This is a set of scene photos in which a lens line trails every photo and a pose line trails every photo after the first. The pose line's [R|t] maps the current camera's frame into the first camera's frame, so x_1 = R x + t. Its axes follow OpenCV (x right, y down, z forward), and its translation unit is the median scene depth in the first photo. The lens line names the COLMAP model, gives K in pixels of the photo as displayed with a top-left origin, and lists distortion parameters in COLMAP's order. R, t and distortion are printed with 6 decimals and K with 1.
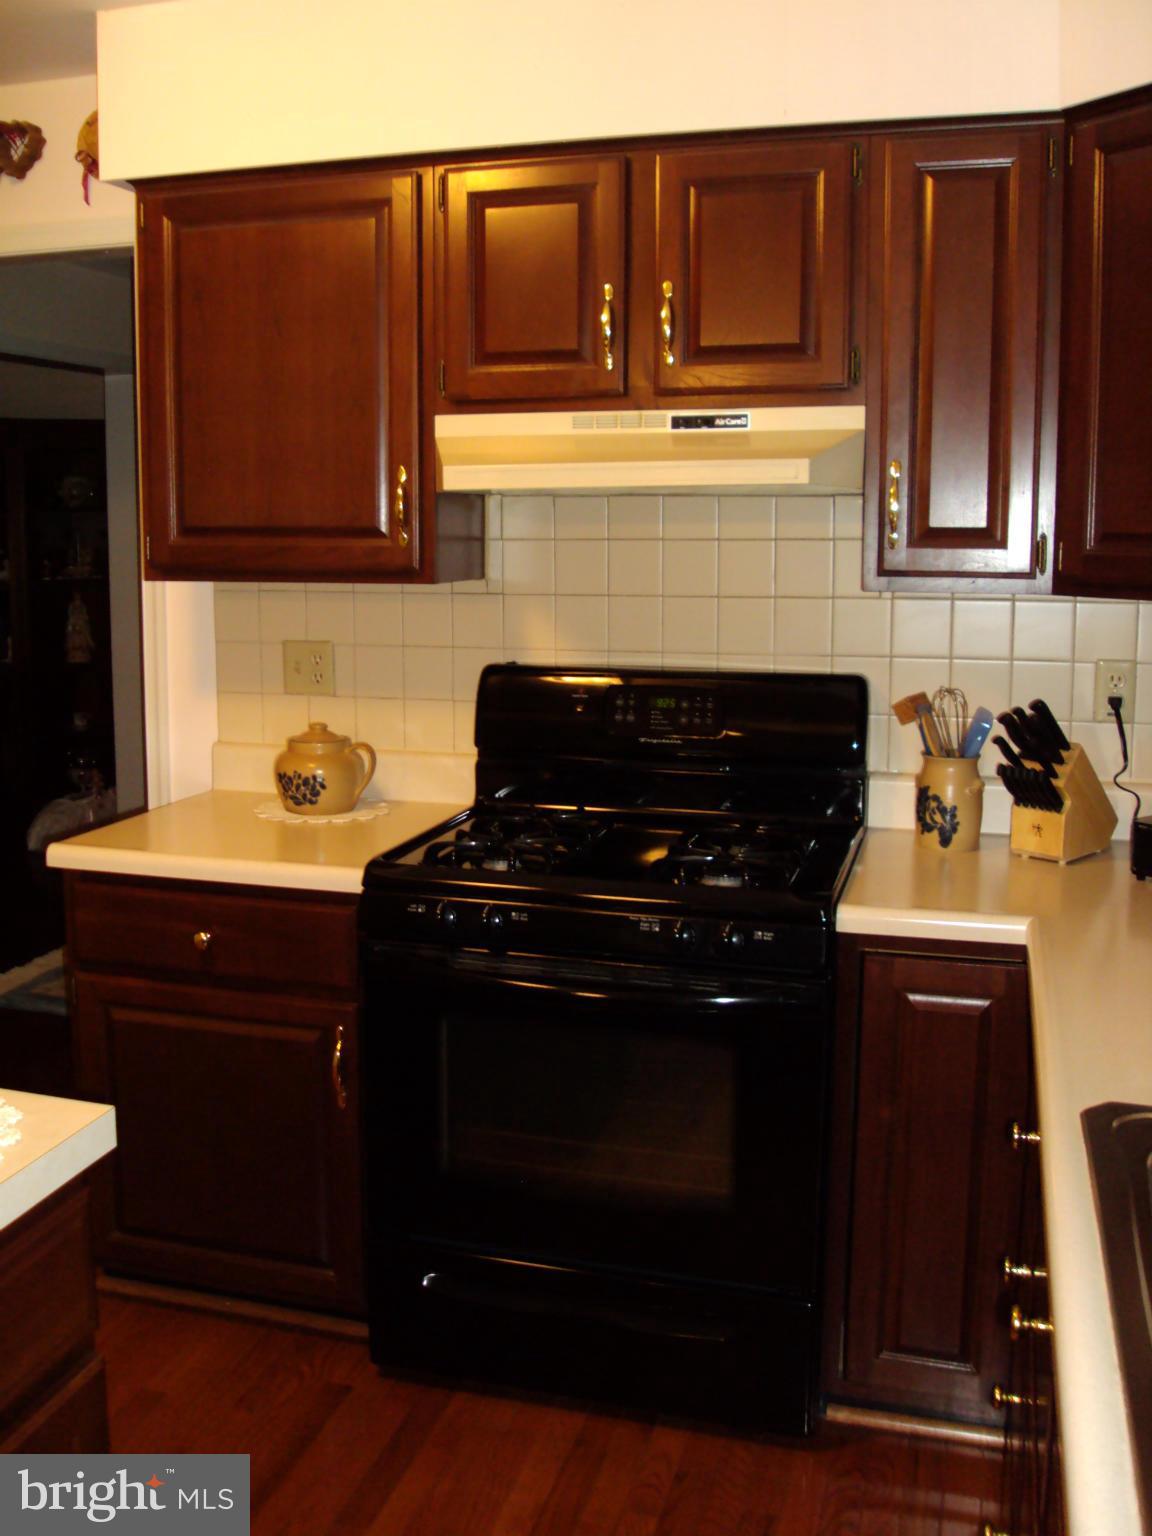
lens RADIAL K [[1774.7, 0, 355.7], [0, 1774.7, 765.2], [0, 0, 1]] dist [-0.108210, 0.035849]
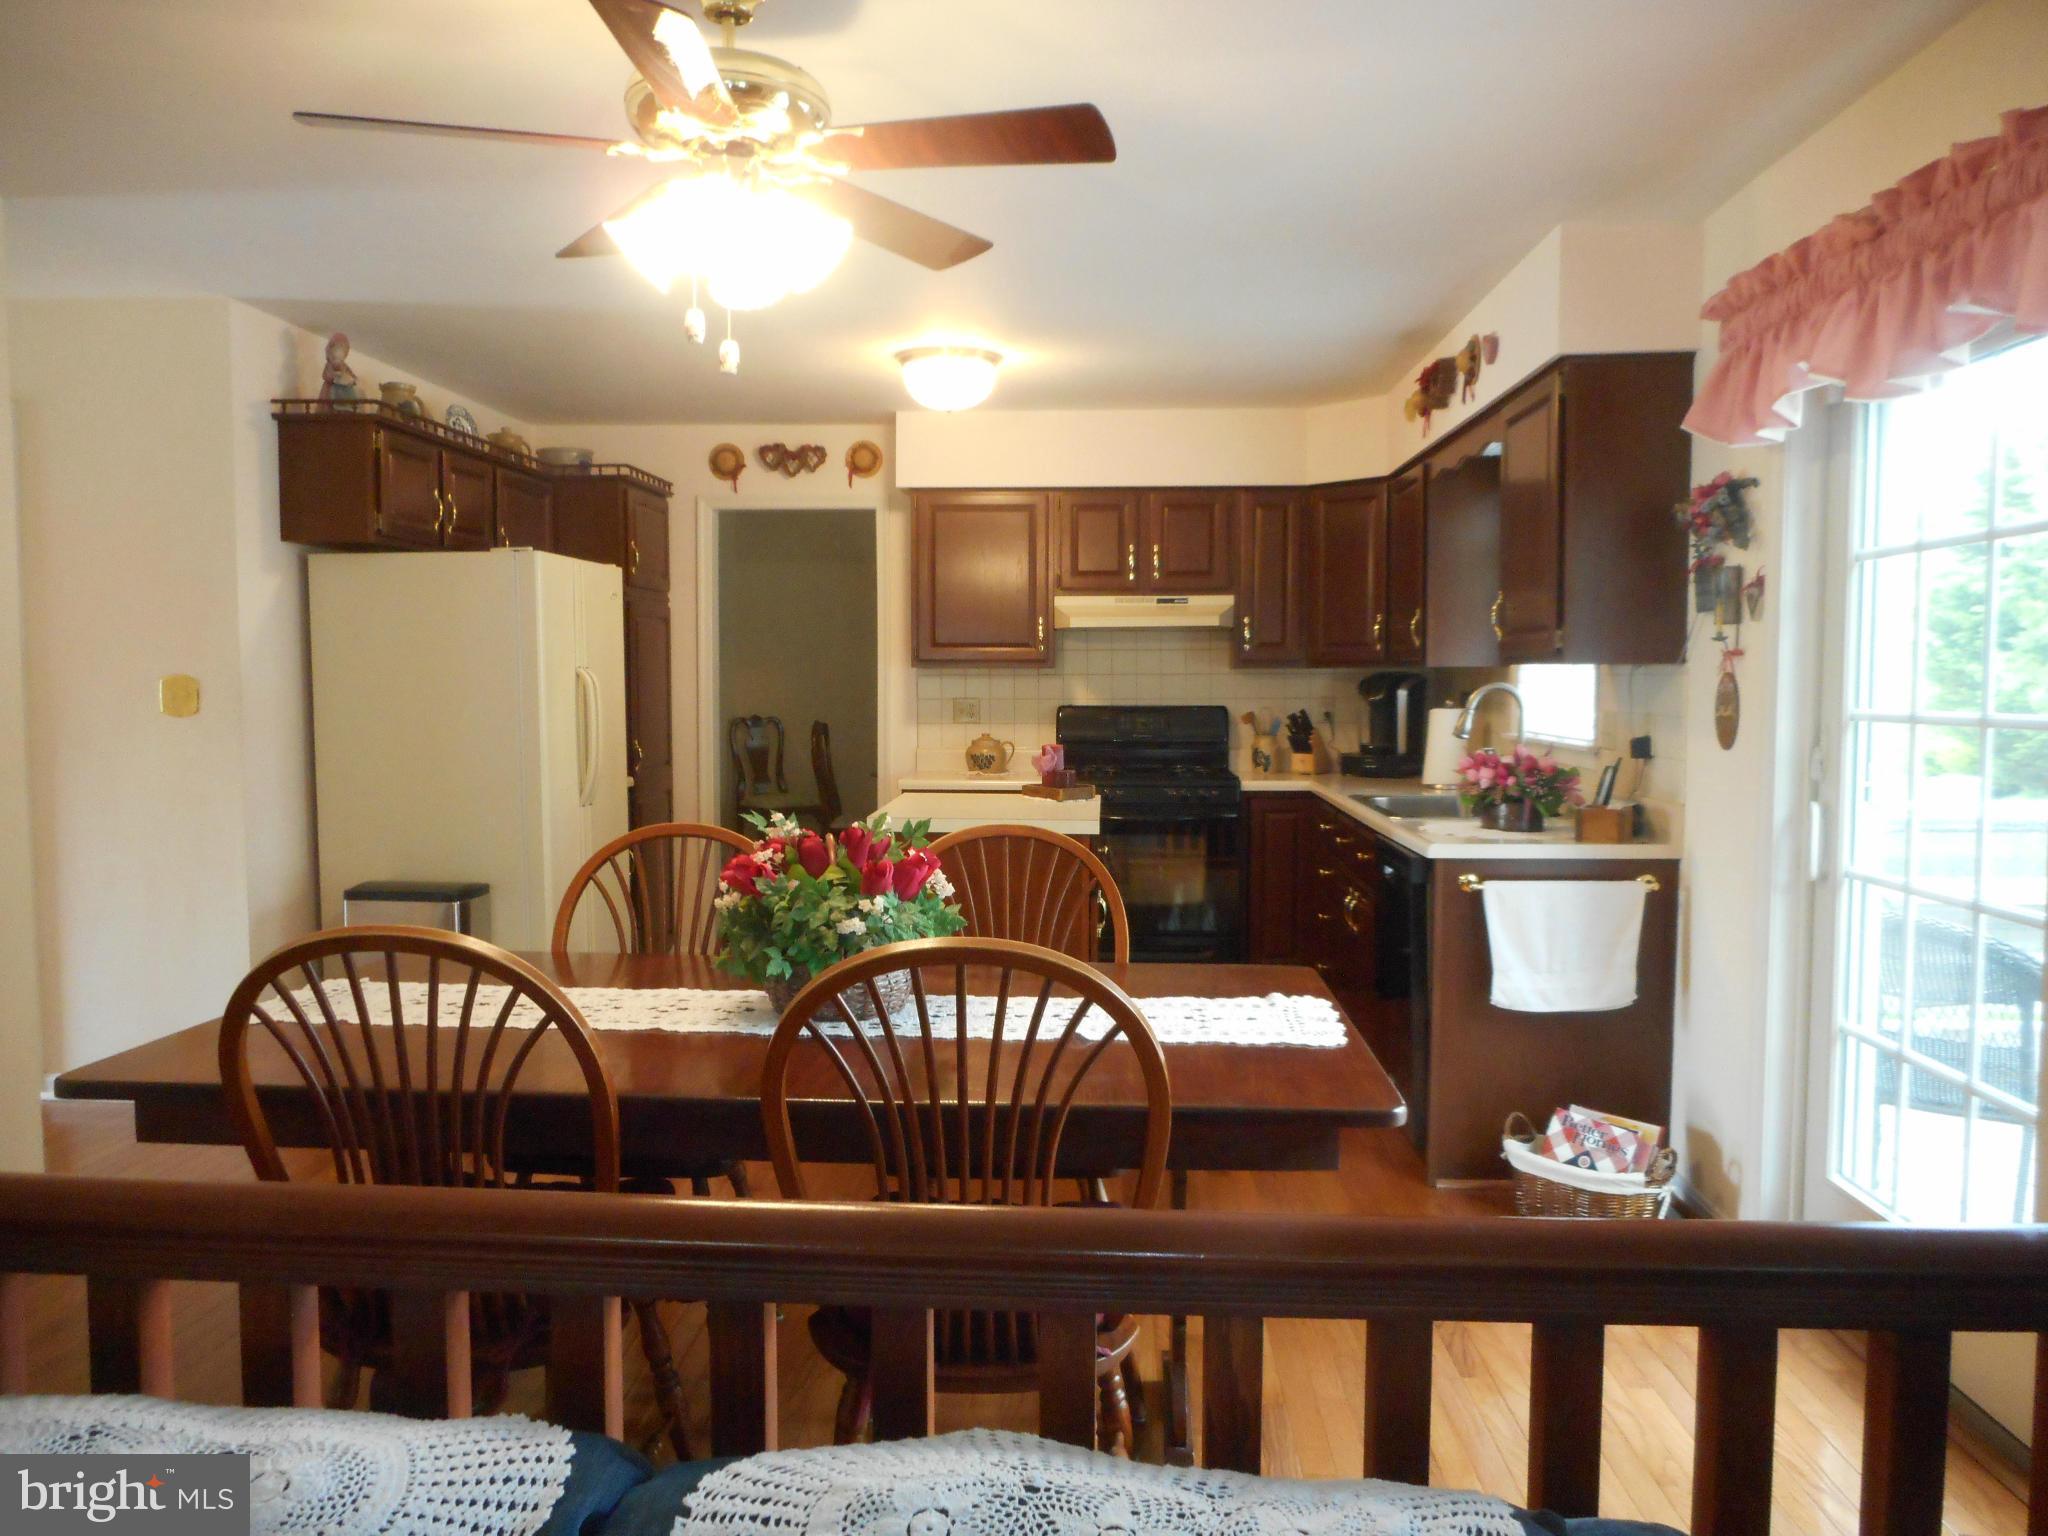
lens RADIAL K [[1507.7, 0, 1024.0], [0, 1507.7, 768.0], [0, 0, 1]] dist [-0.011676, 0.006256]
pose [[0.942597, -0.012964, 0.333682, -0.686352], [0.038703, 0.996753, -0.070604, 0.175497], [-0.331683, 0.079465, 0.940038, -0.879722]]
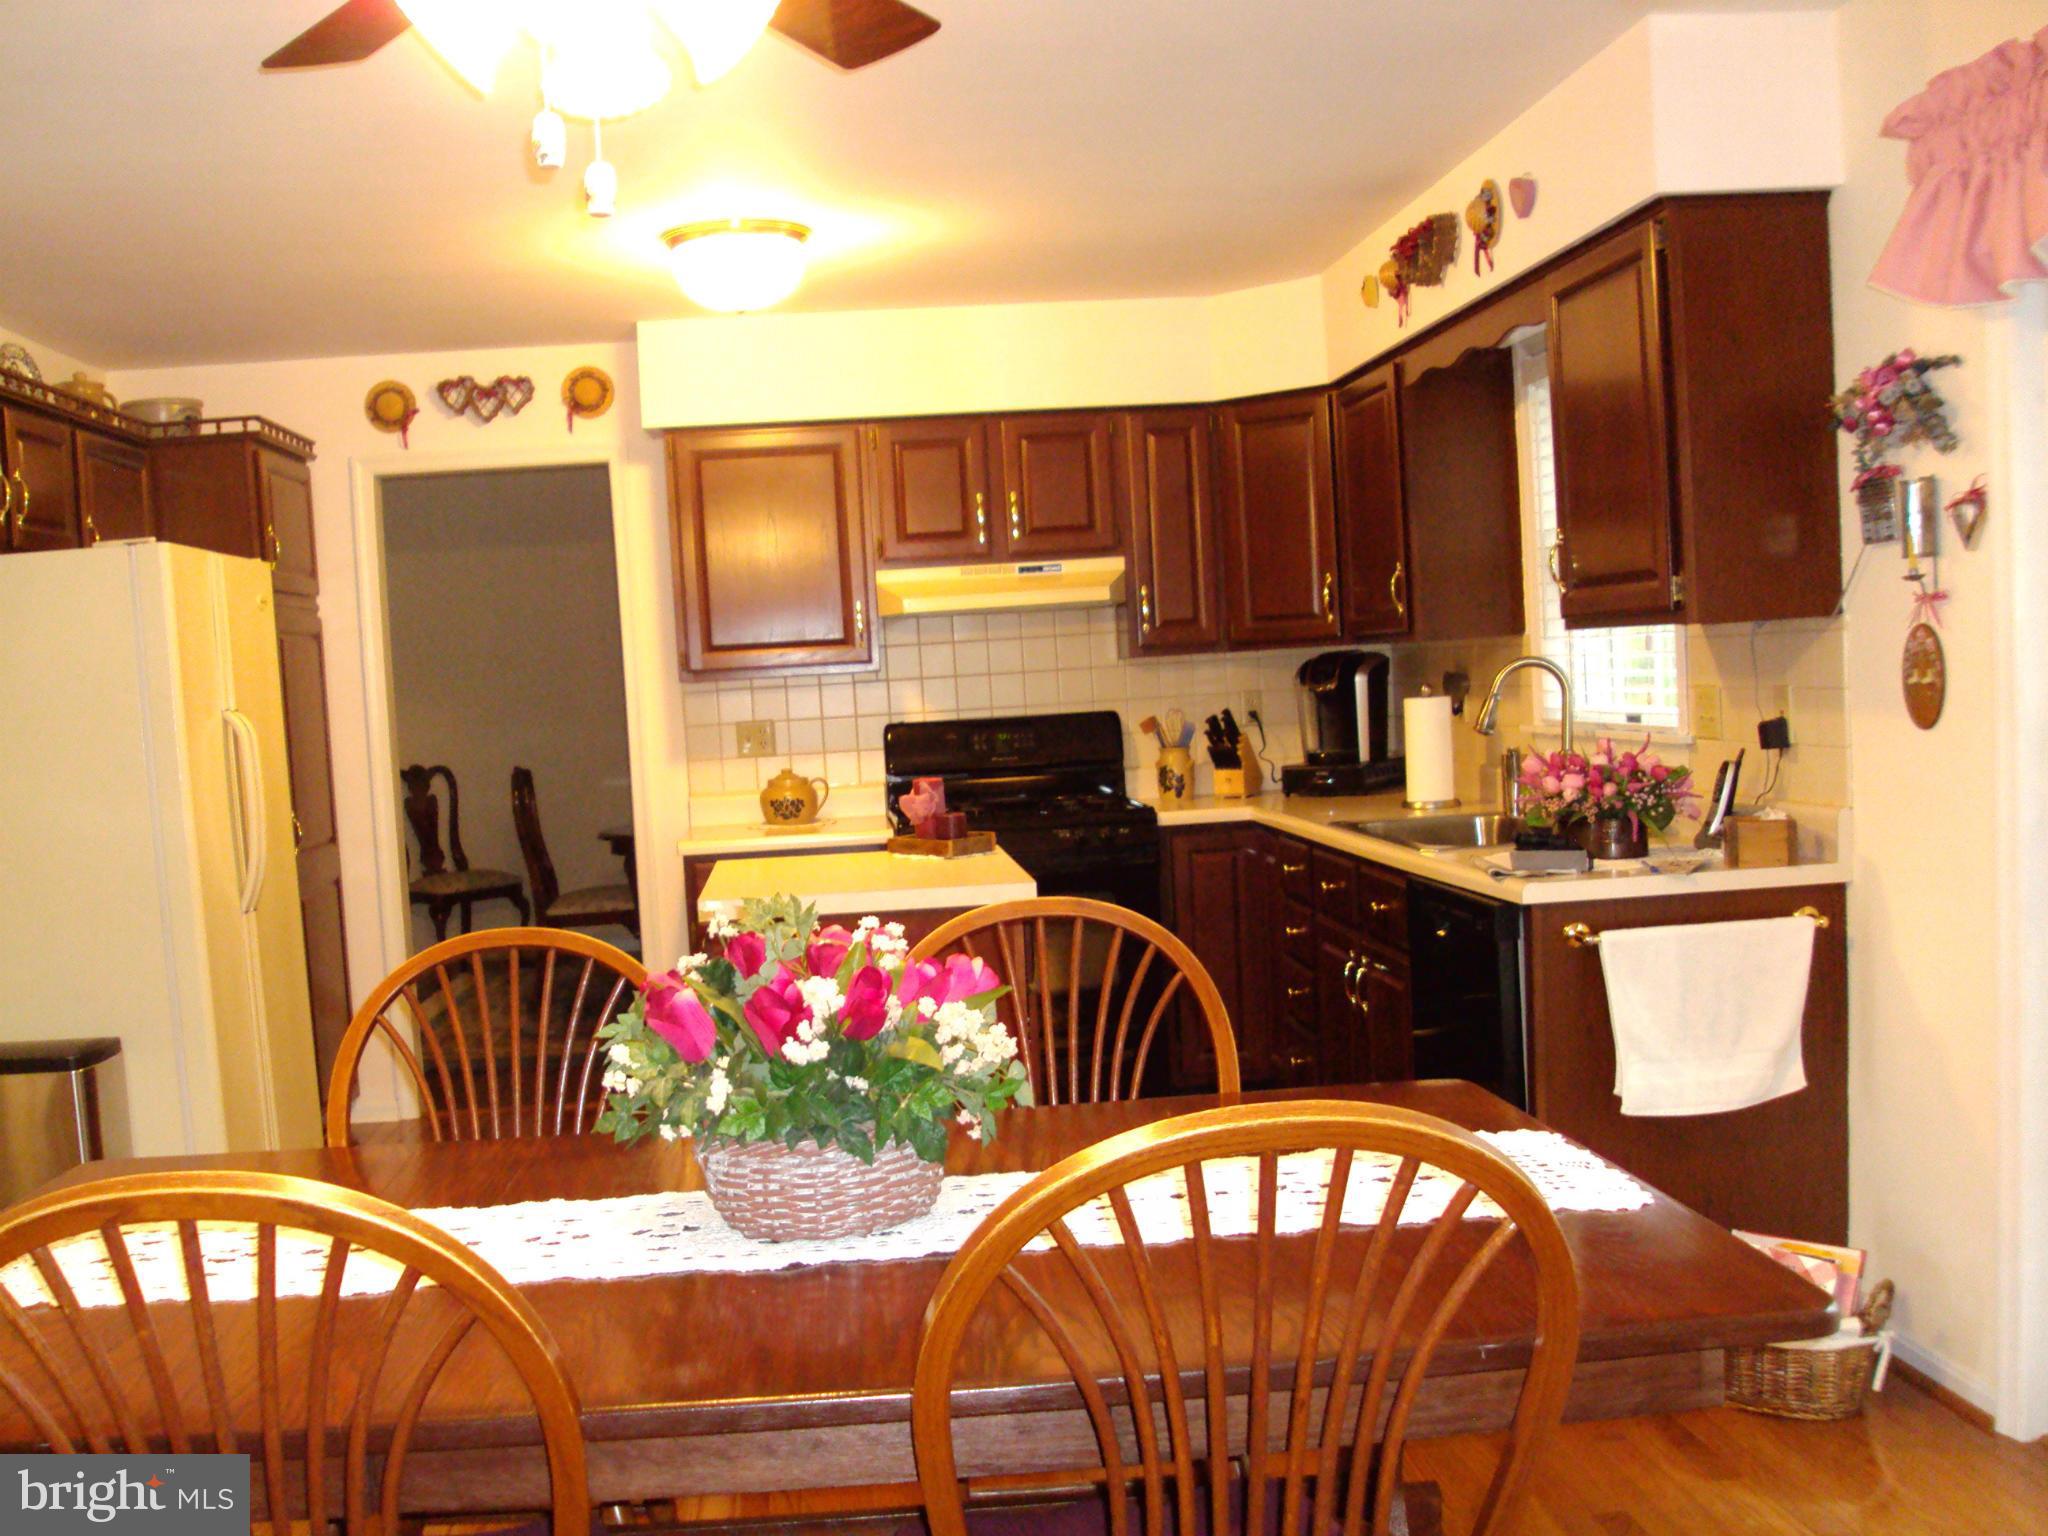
lens RADIAL K [[1989.6, 0, 933.3], [0, 1989.6, 830.4], [0, 0, 1]] dist [-0.125360, 0.083900]
pose [[0.897129, -0.077748, 0.434872, -0.765006], [0.110262, 0.992644, -0.049998, 0.150903], [-0.427786, 0.092805, 0.899103, -0.710100]]
